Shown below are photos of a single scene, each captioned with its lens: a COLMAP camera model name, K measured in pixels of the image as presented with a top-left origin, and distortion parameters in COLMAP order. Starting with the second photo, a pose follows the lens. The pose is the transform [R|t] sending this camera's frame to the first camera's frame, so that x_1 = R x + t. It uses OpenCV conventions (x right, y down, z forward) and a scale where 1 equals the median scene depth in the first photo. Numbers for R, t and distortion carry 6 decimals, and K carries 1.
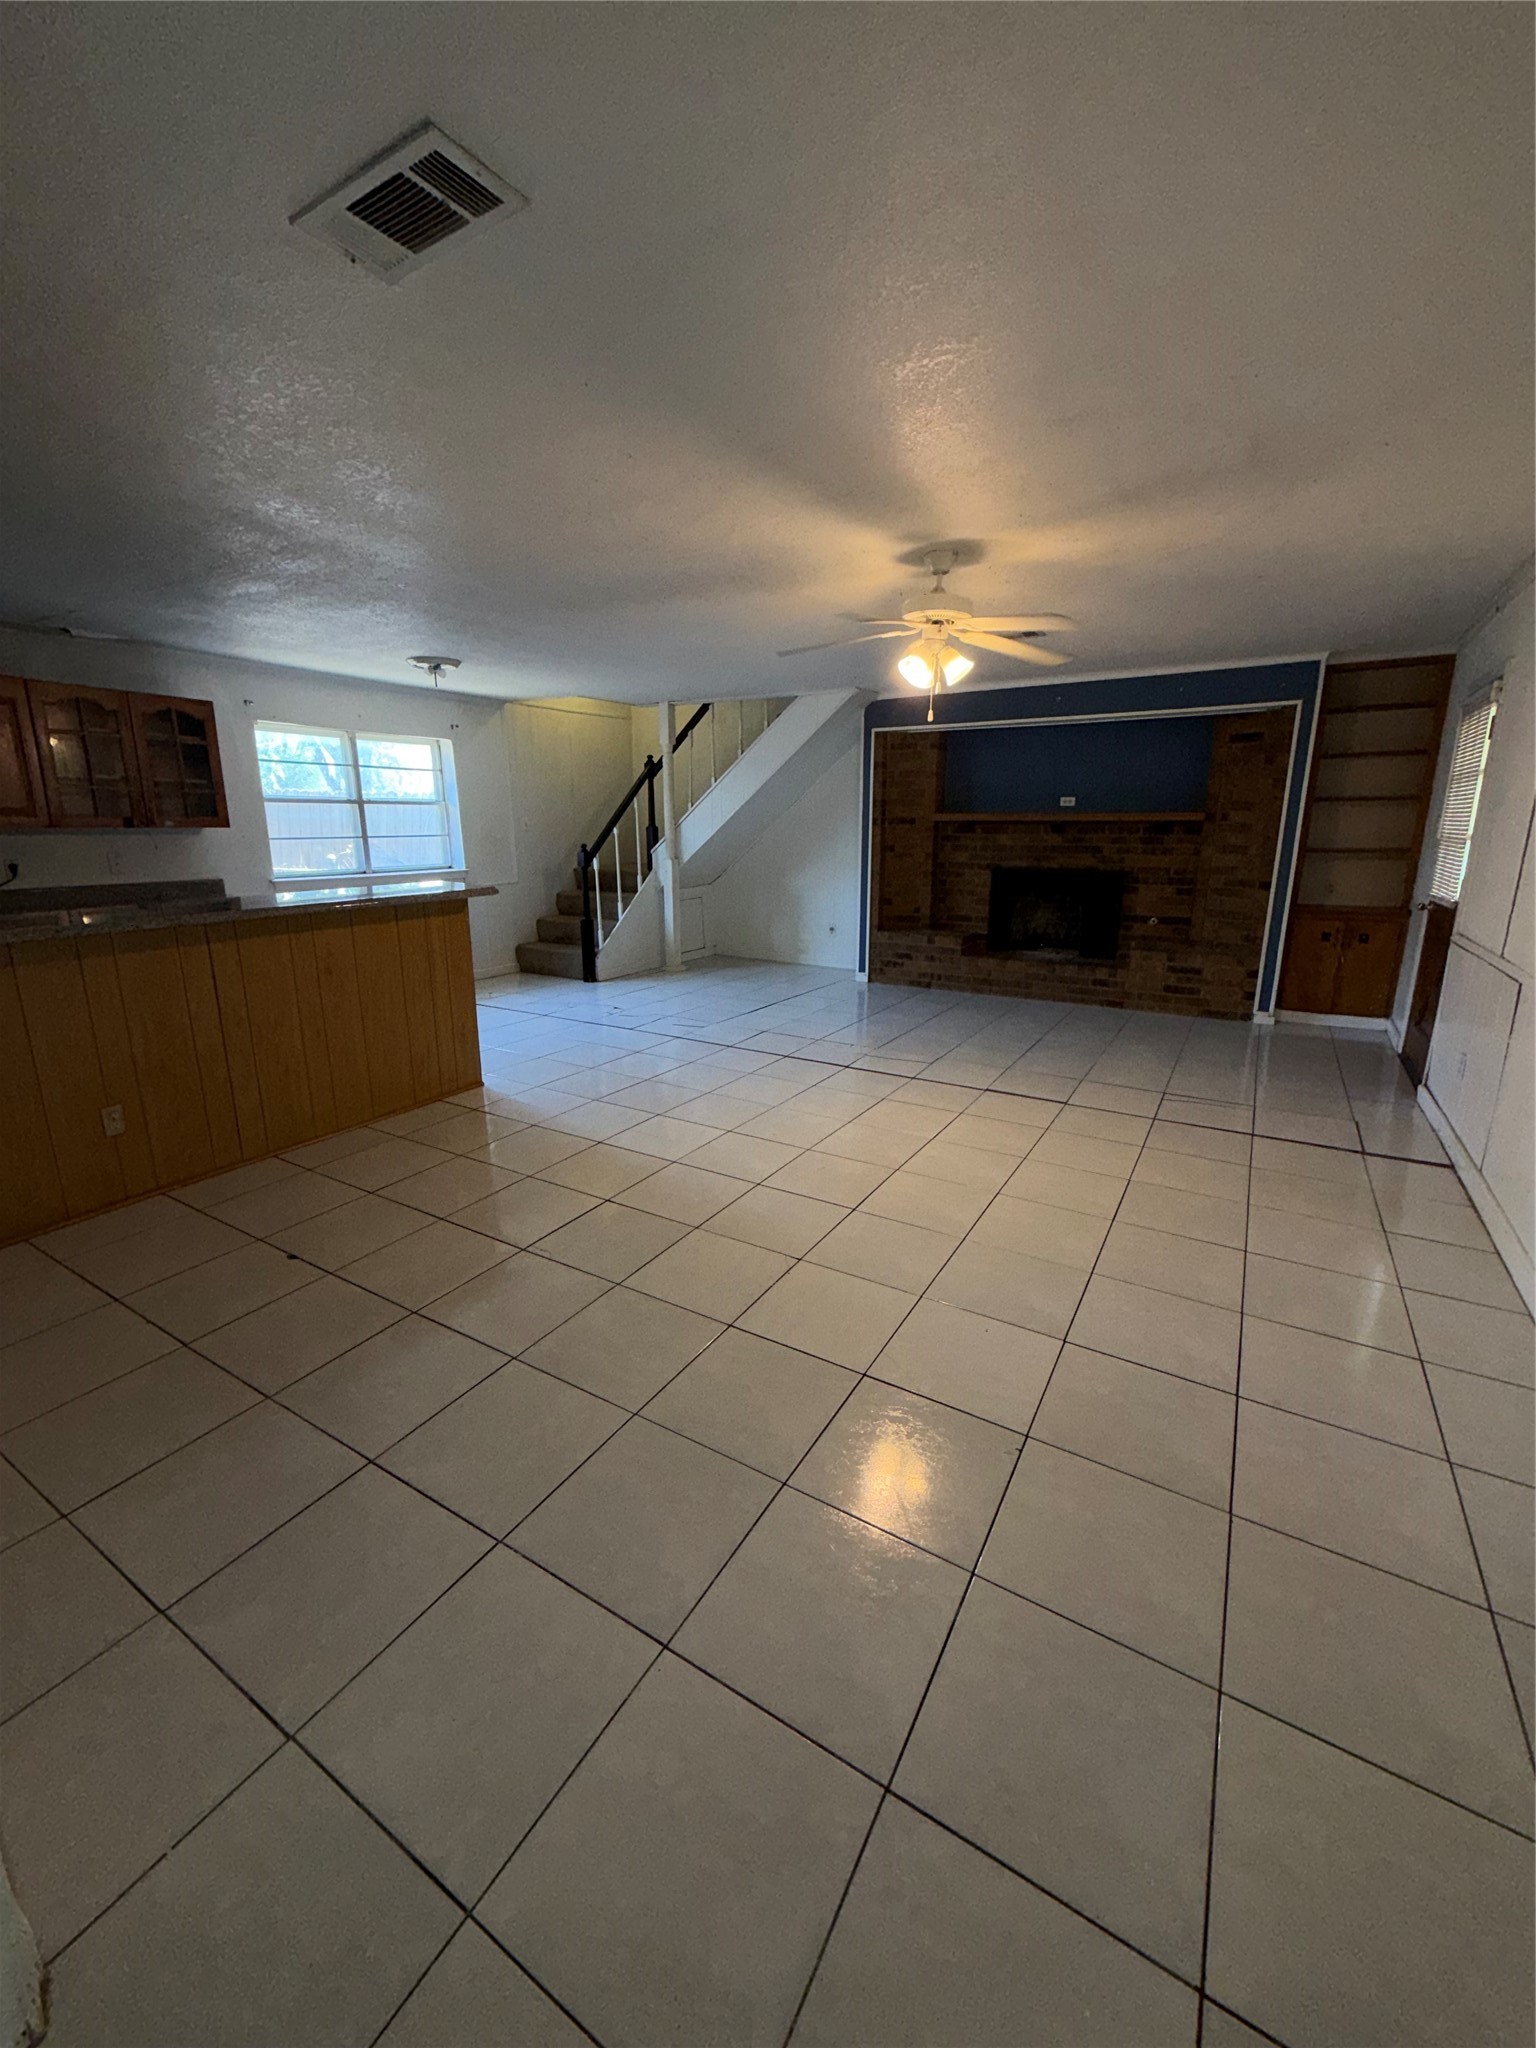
lens RADIAL K [[818.9, 0, 768.6], [0, 818.9, 1018.1], [0, 0, 1]] dist [0.001985, 0.000035]
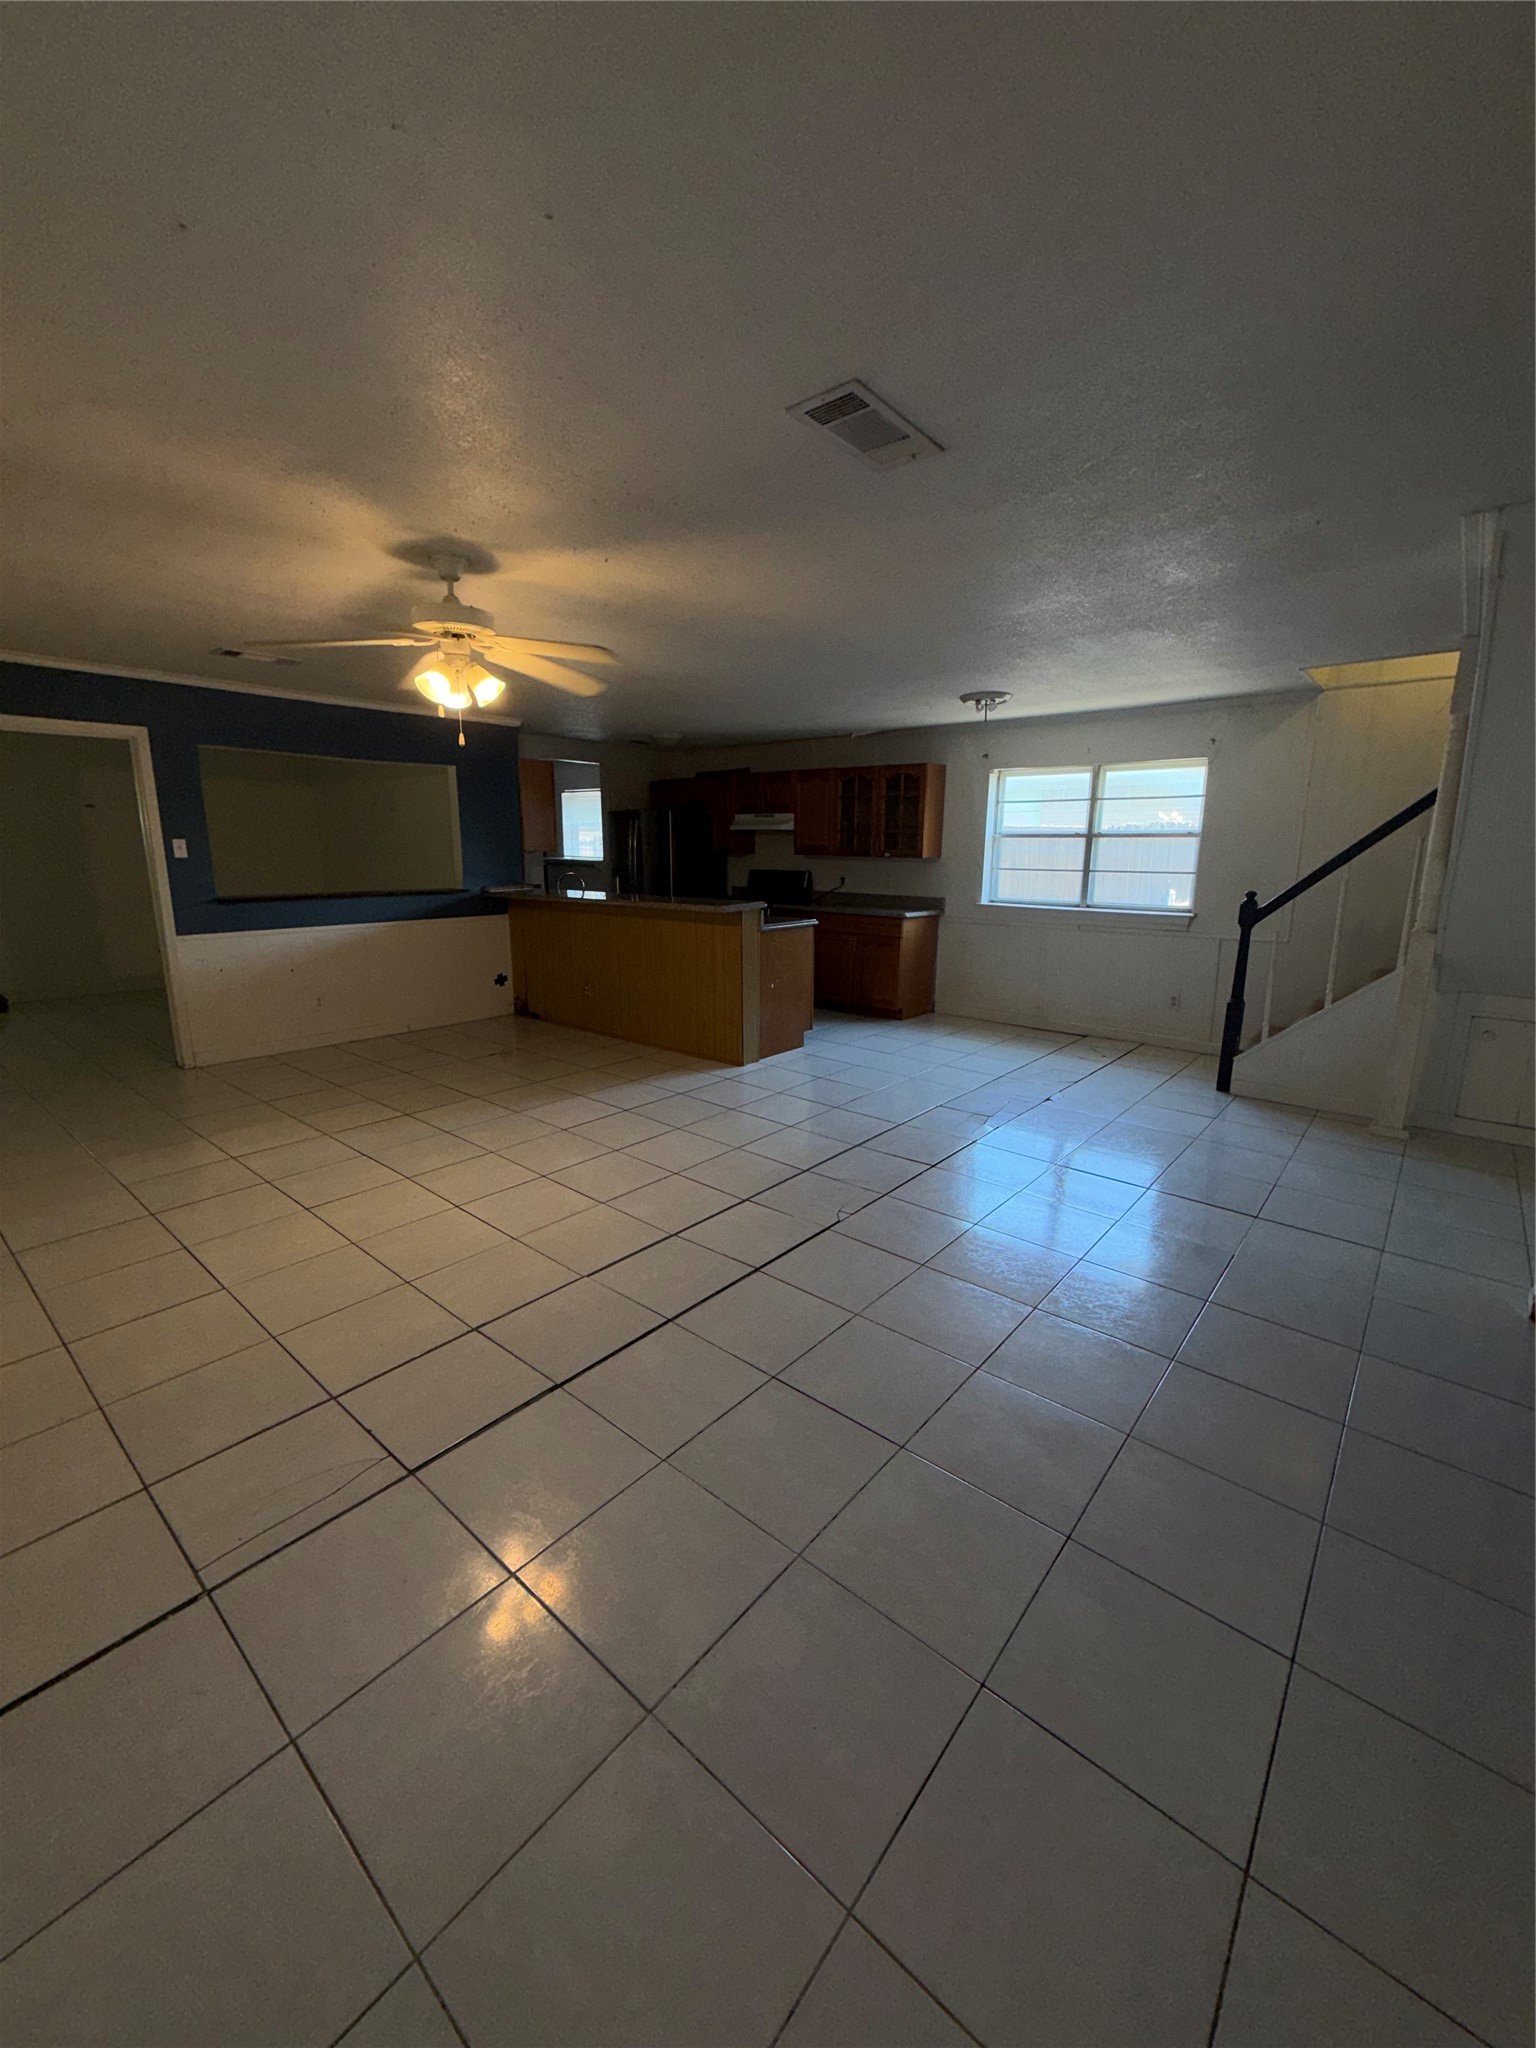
lens RADIAL K [[827.7, 0, 771.0], [0, 827.7, 1020.3], [0, 0, 1]] dist [0.000051, -0.000103]
pose [[-0.155637, 0.198226, -0.967721, 0.567358], [-0.243324, 0.941779, 0.232045, -0.193367], [0.957377, 0.271584, -0.098343, 0.794517]]
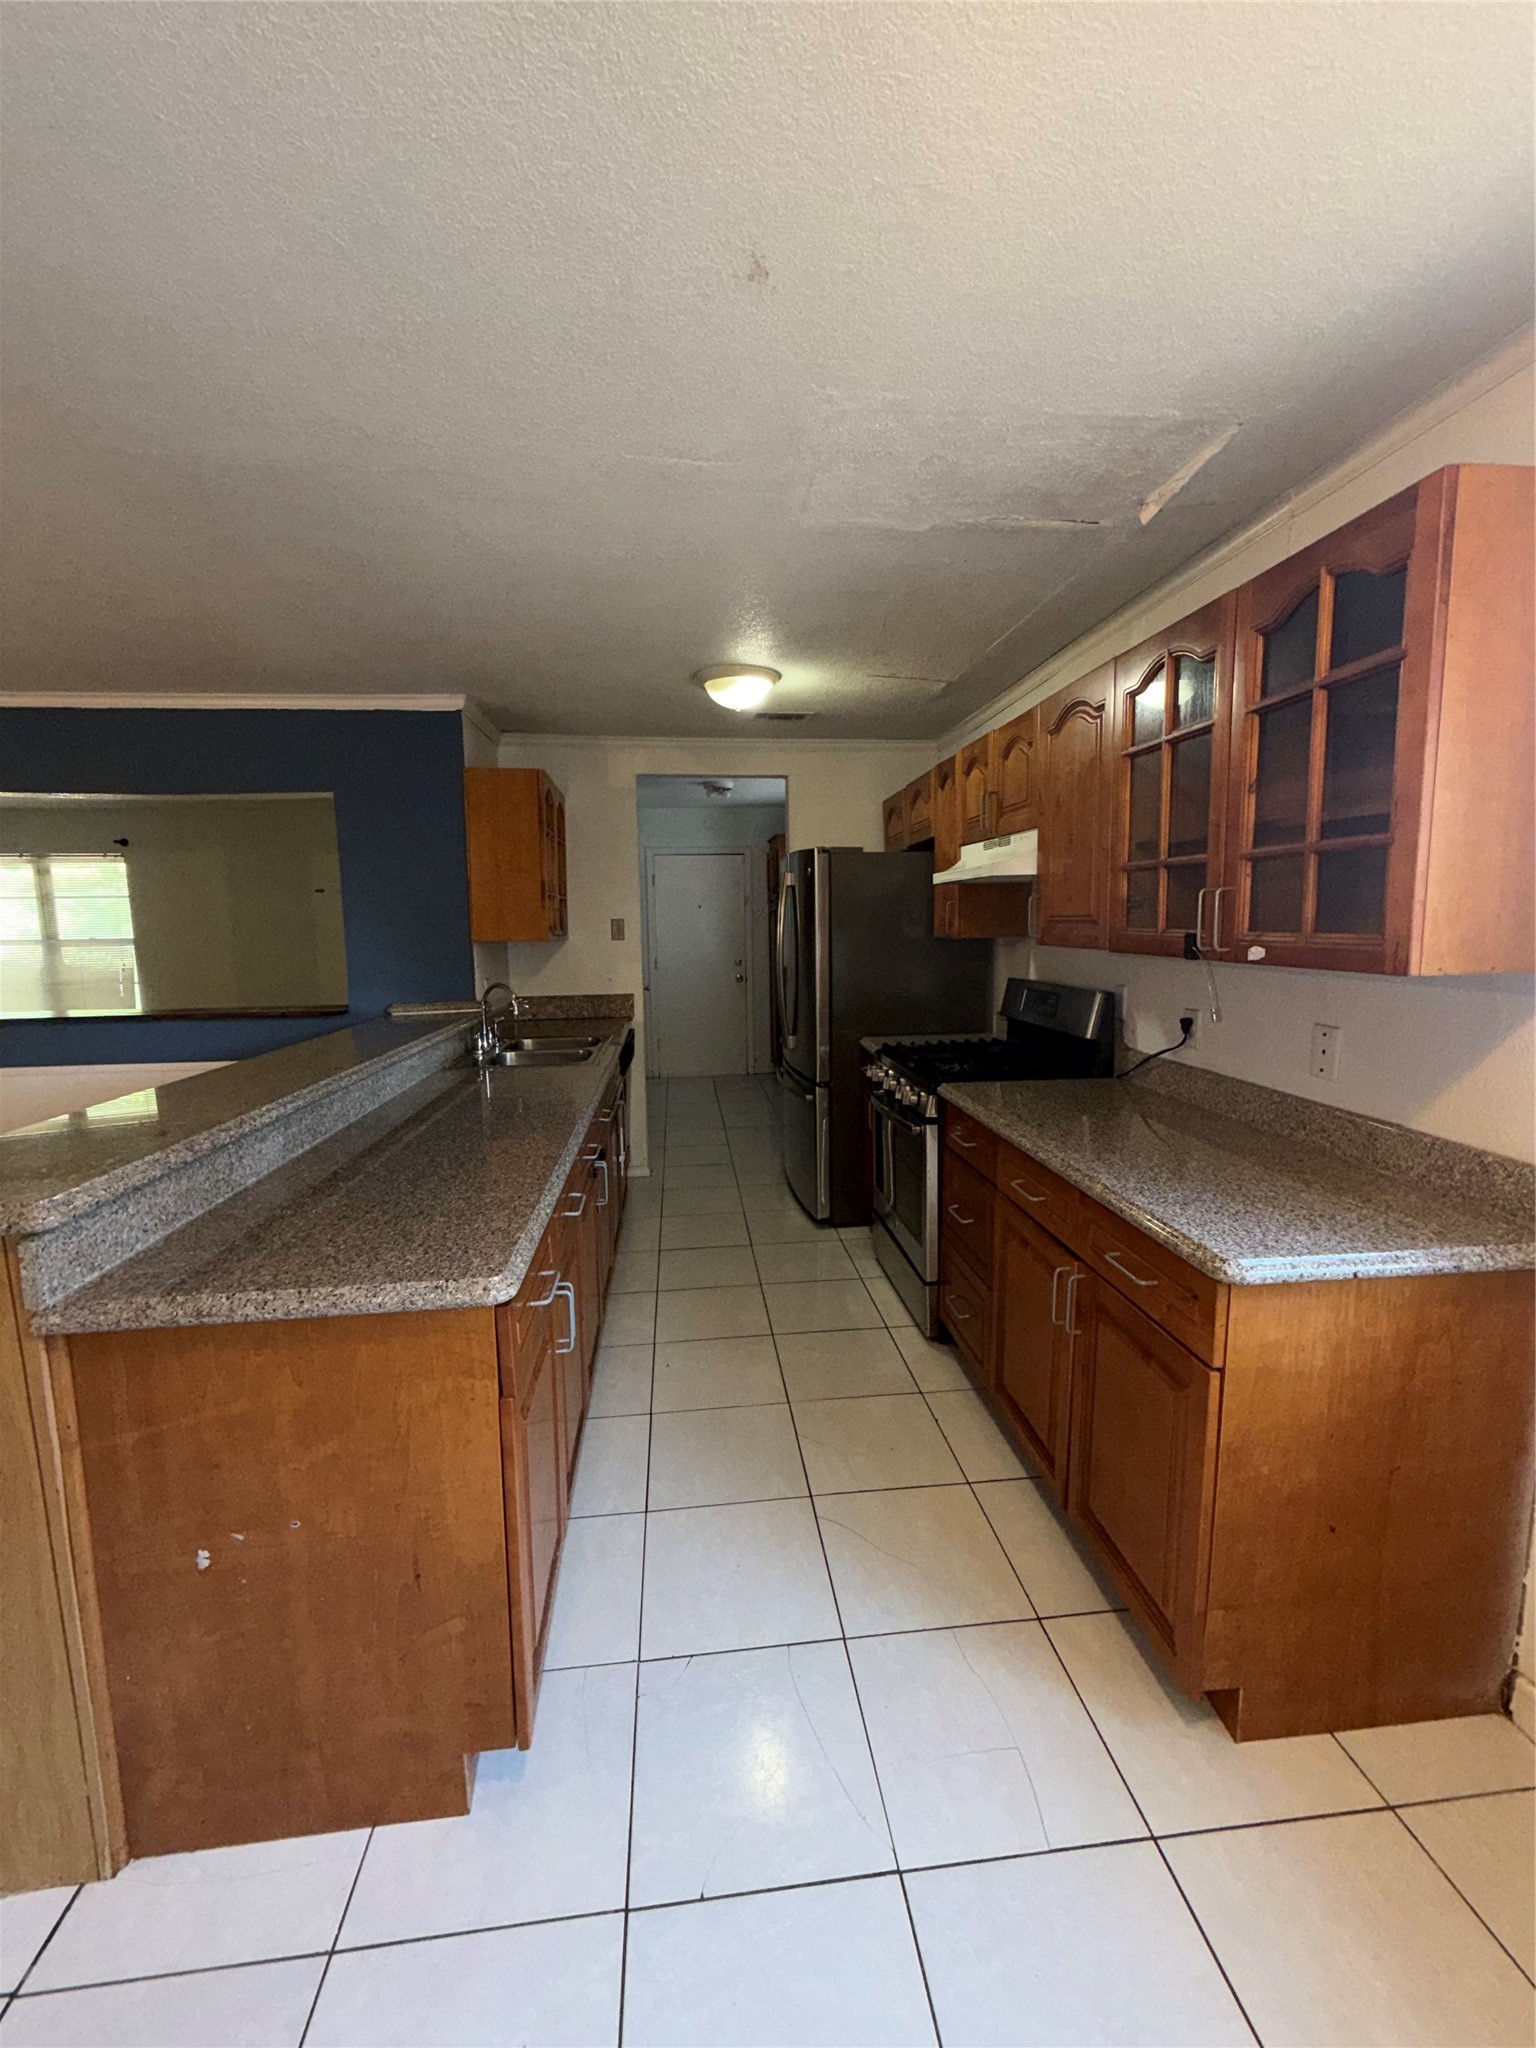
lens RADIAL K [[818.9, 0, 768.6], [0, 818.9, 1018.1], [0, 0, 1]] dist [0.001985, 0.000035]
pose [[-0.793937, 0.082835, -0.602331, -0.290765], [-0.130421, 0.944412, 0.301788, -0.221424], [0.593847, 0.318157, -0.739000, 0.879837]]
